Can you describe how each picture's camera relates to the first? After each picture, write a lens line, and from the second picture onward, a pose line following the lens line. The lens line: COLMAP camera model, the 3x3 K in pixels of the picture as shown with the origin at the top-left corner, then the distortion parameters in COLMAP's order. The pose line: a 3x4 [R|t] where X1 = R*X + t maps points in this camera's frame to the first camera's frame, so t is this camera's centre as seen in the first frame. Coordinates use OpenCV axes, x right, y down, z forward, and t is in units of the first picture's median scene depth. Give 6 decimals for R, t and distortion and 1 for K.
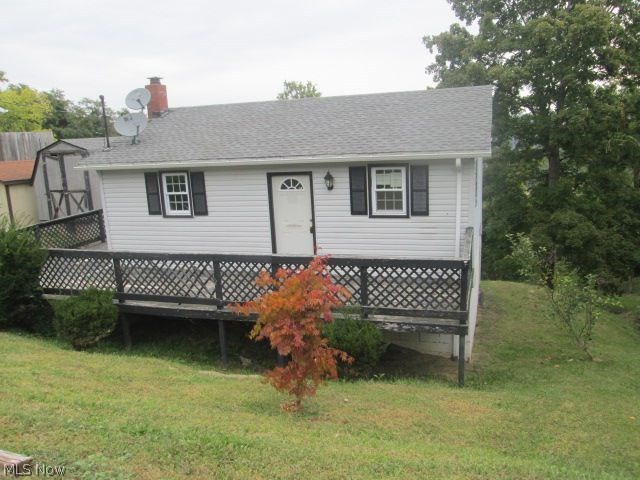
lens RADIAL K [[523.2, 0, 320.0], [0, 523.2, 240.0], [0, 0, 1]] dist [-0.051548, 0.008284]
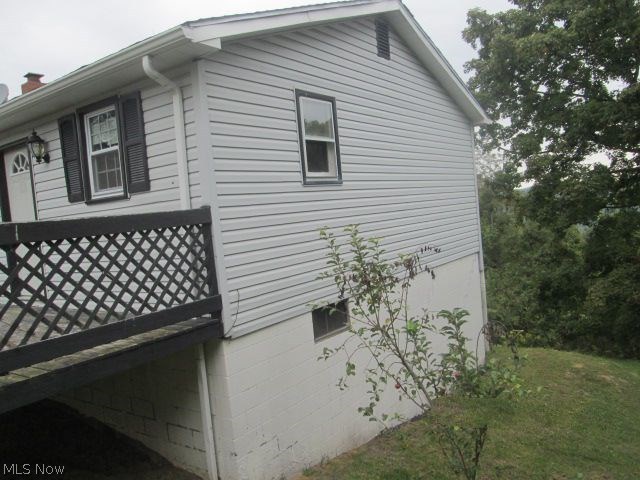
lens RADIAL K [[523.2, 0, 320.0], [0, 523.2, 240.0], [0, 0, 1]] dist [-0.051548, 0.008284]
pose [[0.955624, -0.018665, -0.293996, 0.502067], [-0.020143, 0.991515, -0.128424, 0.062025], [0.293898, 0.128647, 0.947140, 0.557909]]
